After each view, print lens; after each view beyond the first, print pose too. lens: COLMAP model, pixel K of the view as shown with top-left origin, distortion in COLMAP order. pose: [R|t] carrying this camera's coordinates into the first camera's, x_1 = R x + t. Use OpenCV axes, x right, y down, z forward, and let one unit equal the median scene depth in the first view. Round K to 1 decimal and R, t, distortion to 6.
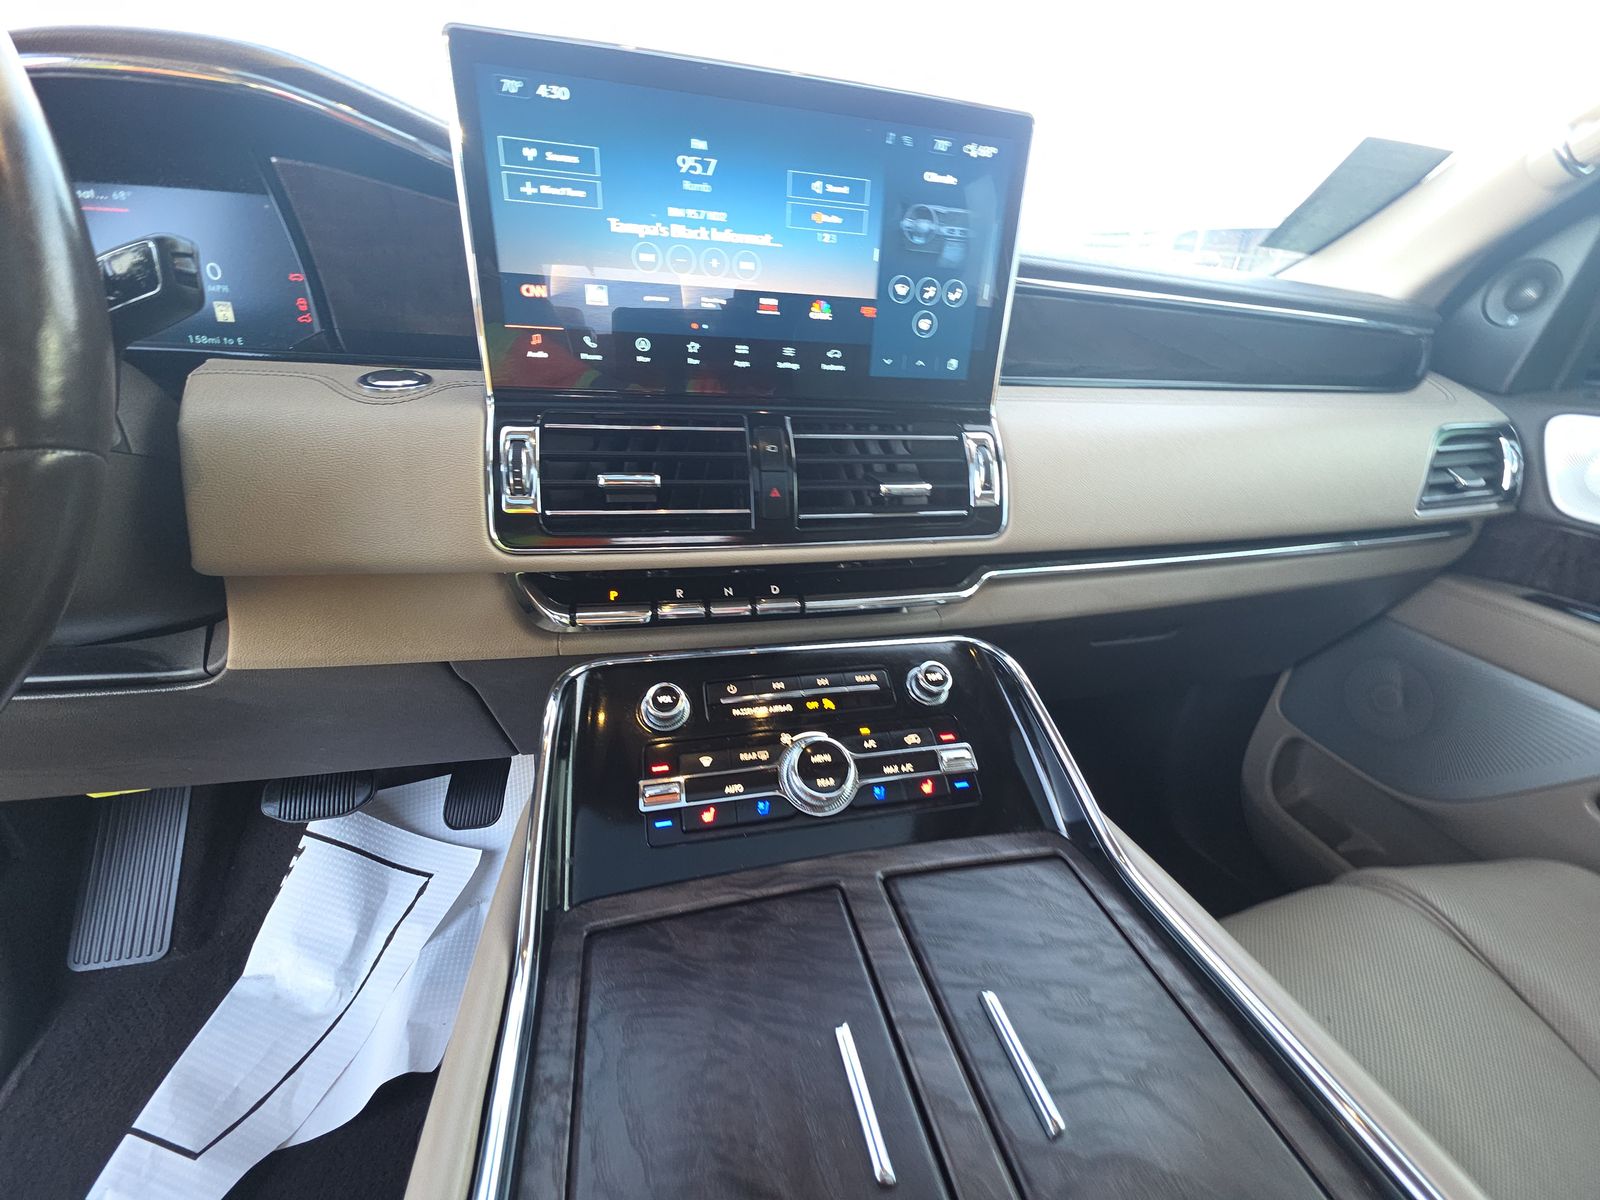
lens RADIAL K [[640.1, 0, 800.0], [0, 640.1, 600.0], [0, 0, 1]] dist [0.010541, -0.007301]
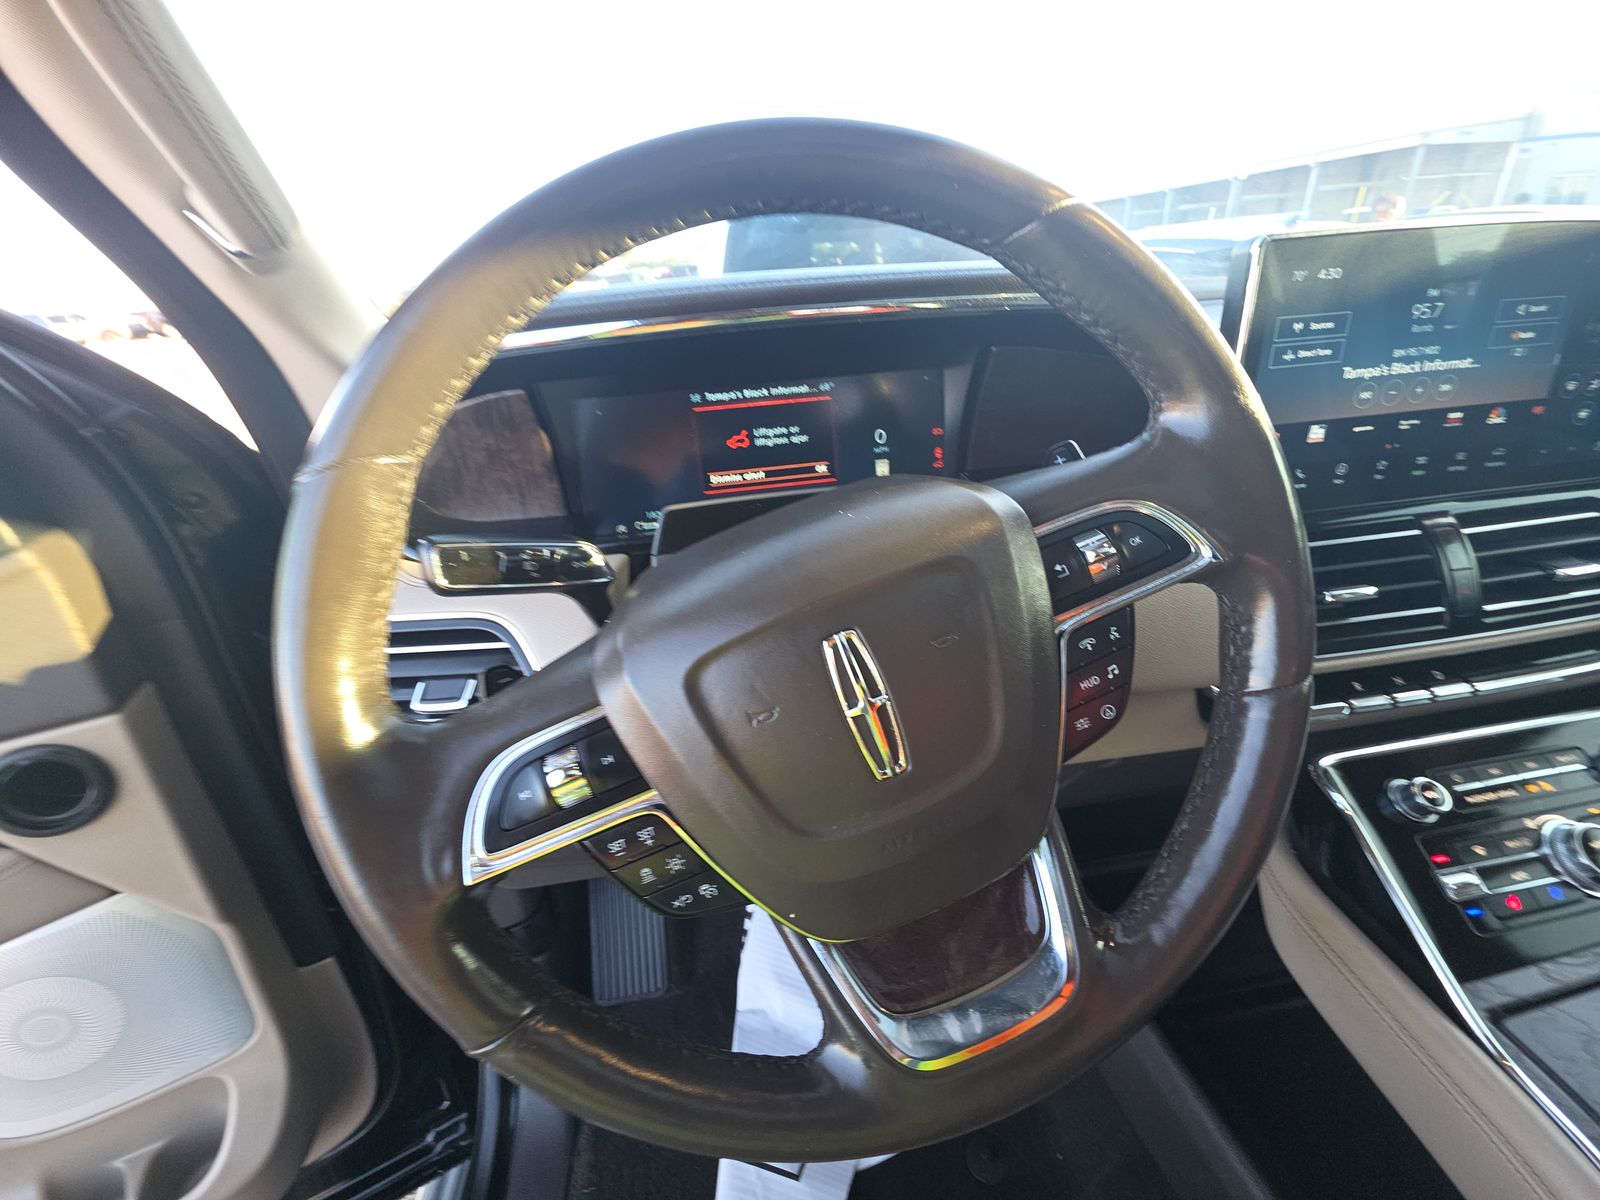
lens RADIAL K [[640.1, 0, 800.0], [0, 640.1, 600.0], [0, 0, 1]] dist [0.010541, -0.007301]
pose [[0.987255, -0.075852, -0.139904, -1.044454], [0.074827, 0.997117, -0.012579, -0.232616], [0.140455, 0.001951, 0.990085, -0.229357]]
